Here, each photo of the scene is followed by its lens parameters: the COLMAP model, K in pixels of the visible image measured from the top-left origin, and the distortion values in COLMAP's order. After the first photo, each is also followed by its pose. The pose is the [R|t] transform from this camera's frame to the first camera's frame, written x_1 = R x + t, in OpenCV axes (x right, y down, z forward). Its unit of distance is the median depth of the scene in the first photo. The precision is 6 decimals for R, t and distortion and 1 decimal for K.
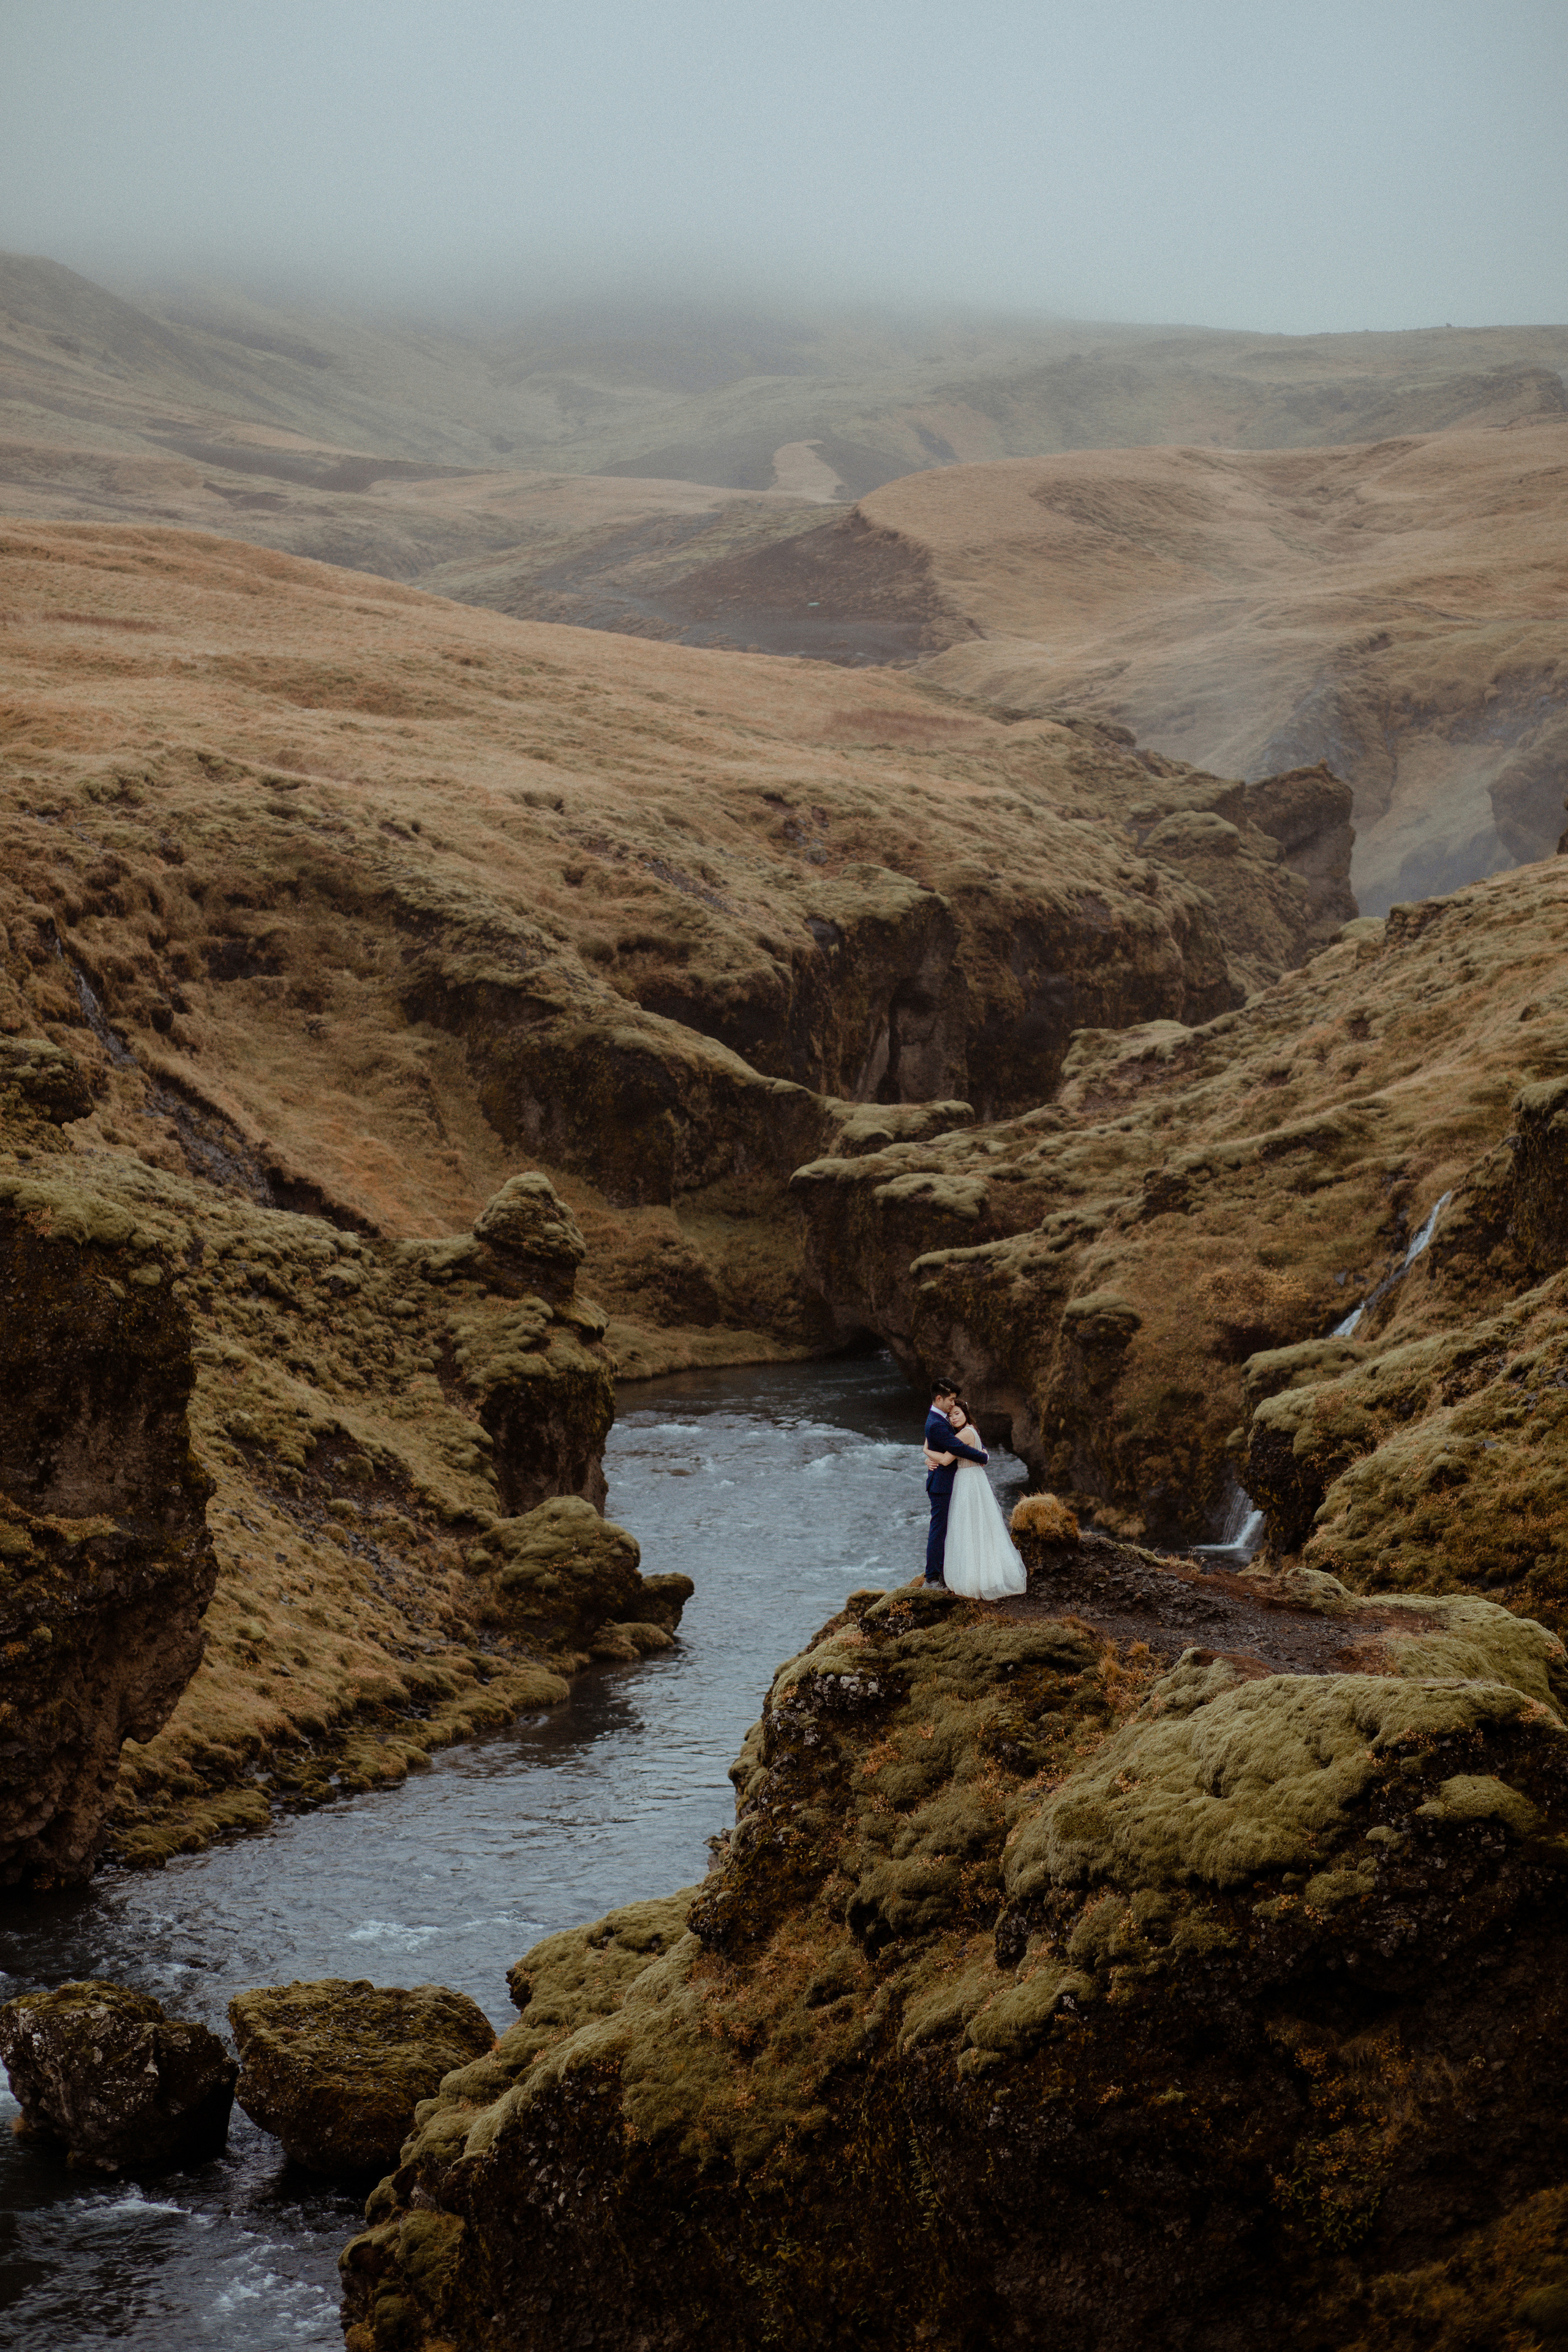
lens RADIAL K [[5523.9, 0, 792.9], [0, 5523.9, 1180.8], [0, 0, 1]] dist [-0.080727, -1.710388]
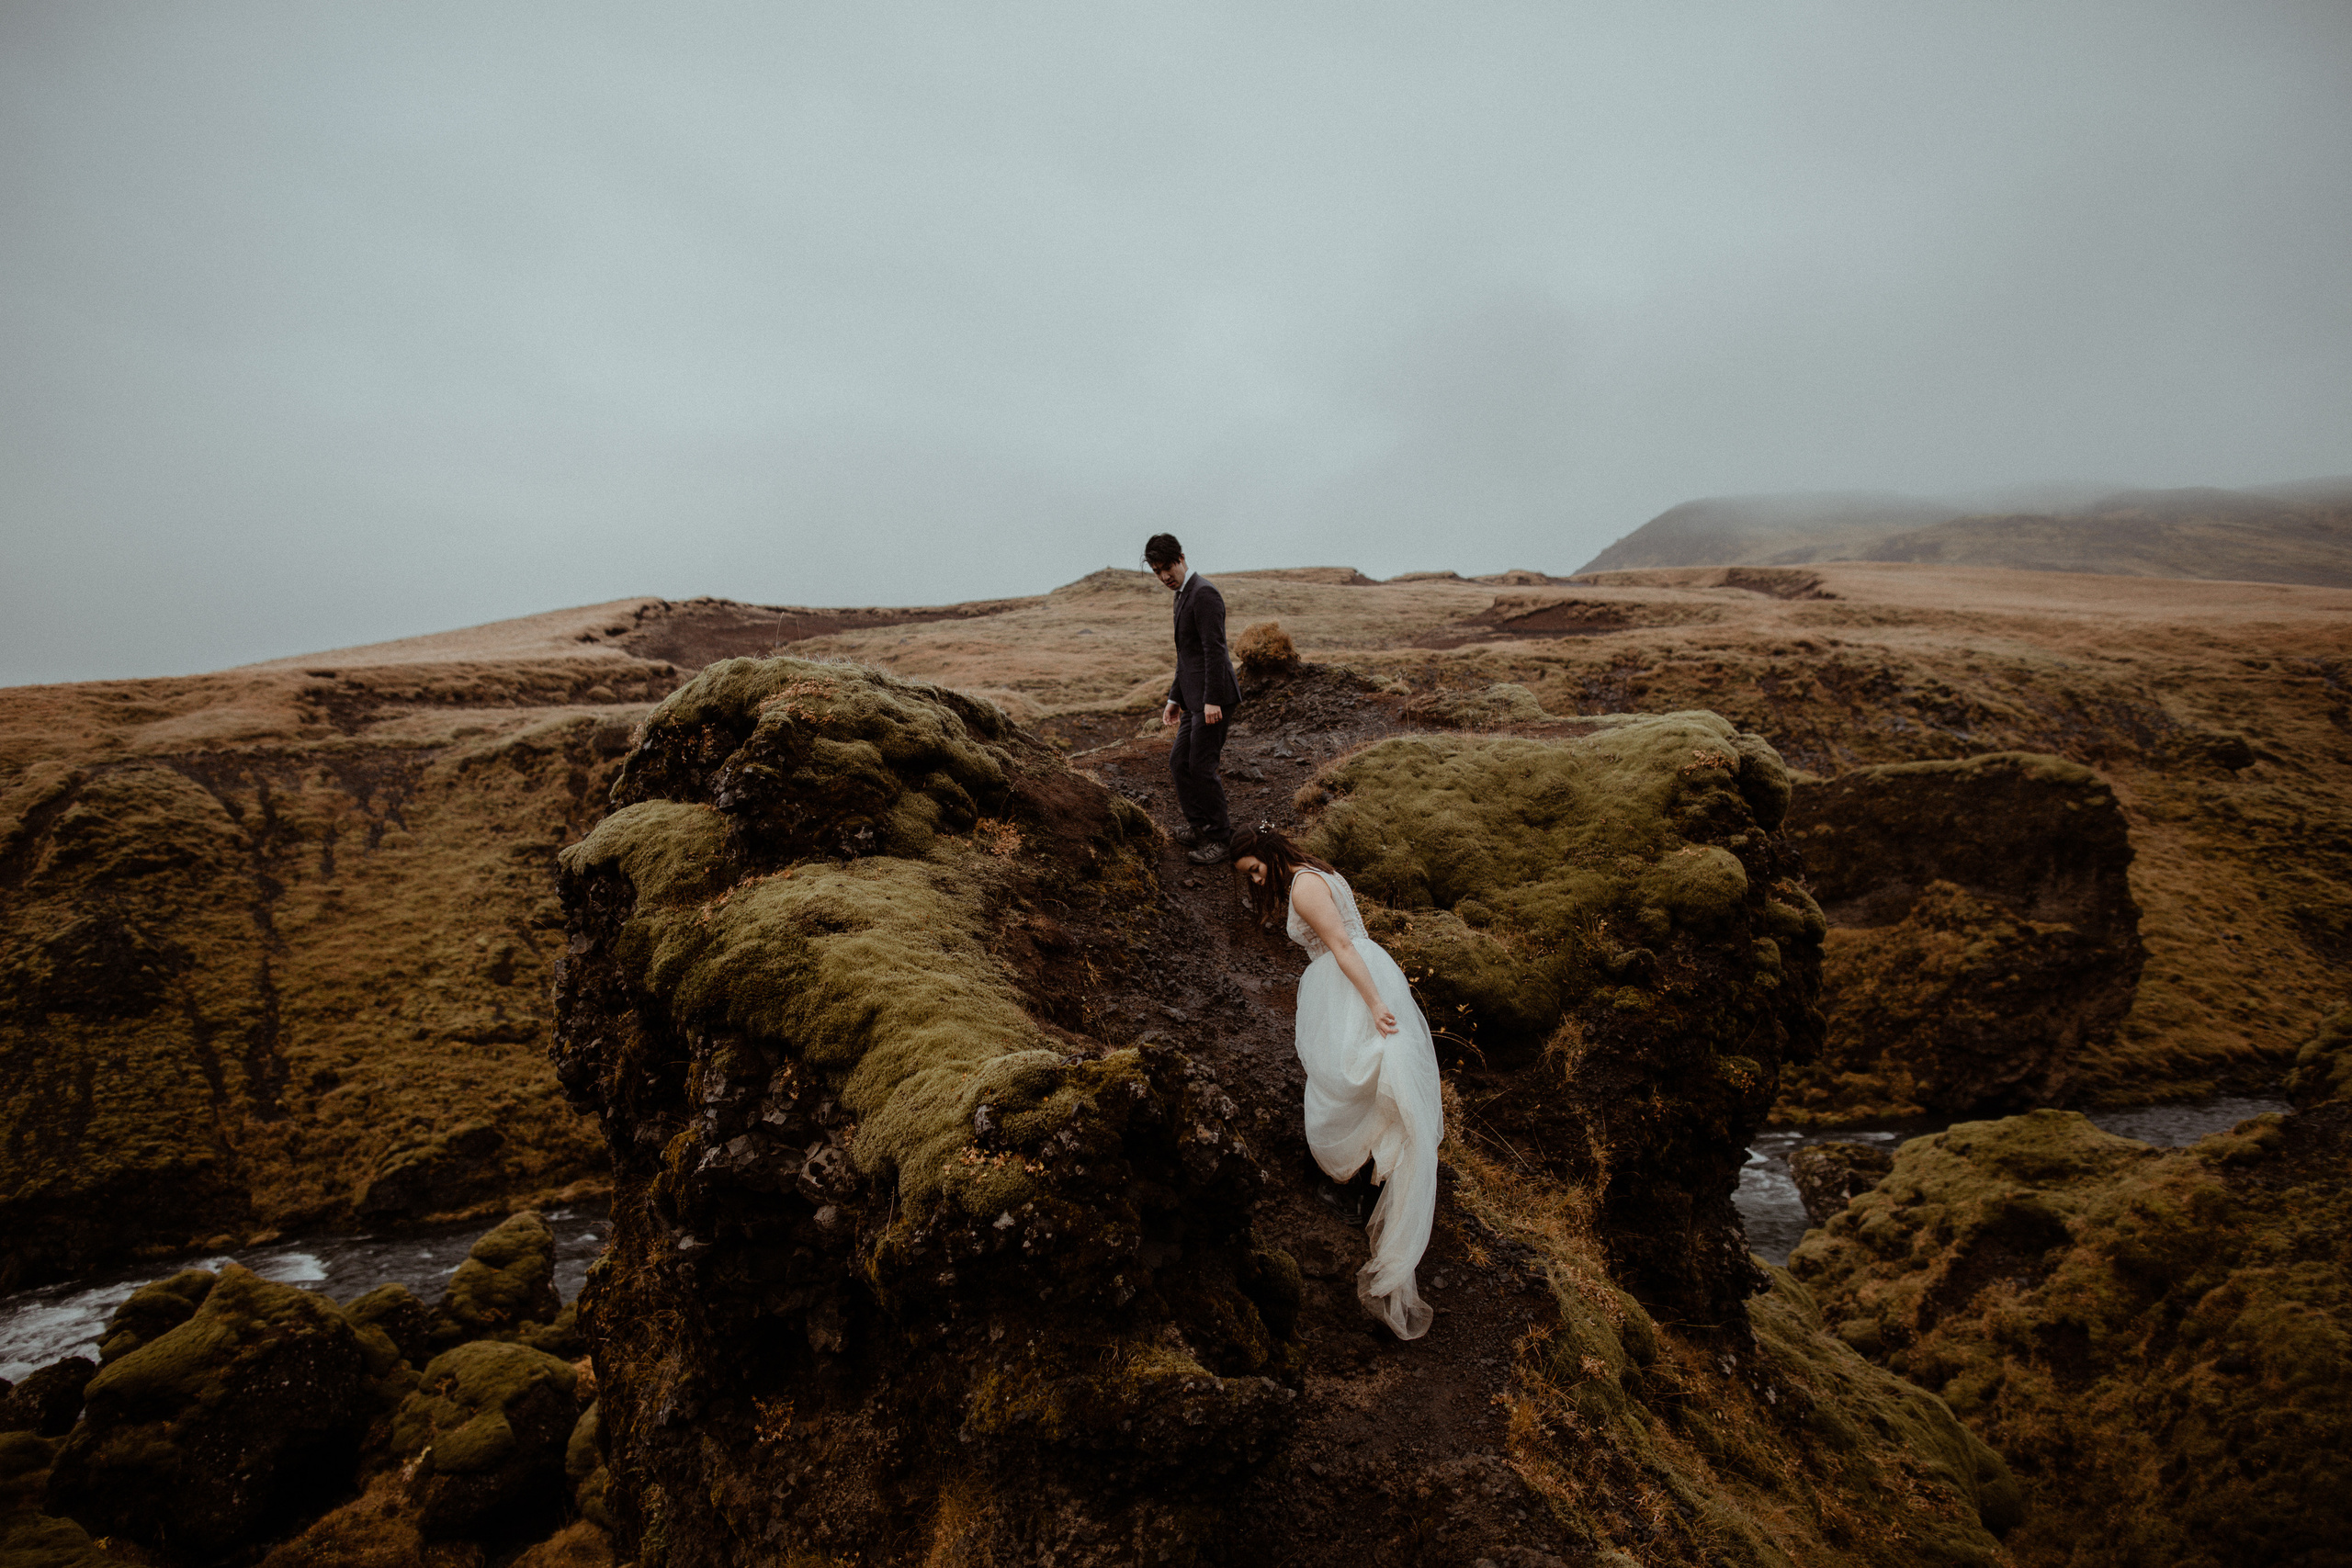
lens RADIAL K [[1602.0, 0, 1172.1], [0, 1602.0, 793.9], [0, 0, 1]] dist [-0.052416, 0.049571]
pose [[0.616246, -0.015292, -0.787405, 0.093753], [-0.029678, 0.998650, -0.042621, 0.037043], [0.786994, 0.049633, 0.614961, 0.309058]]
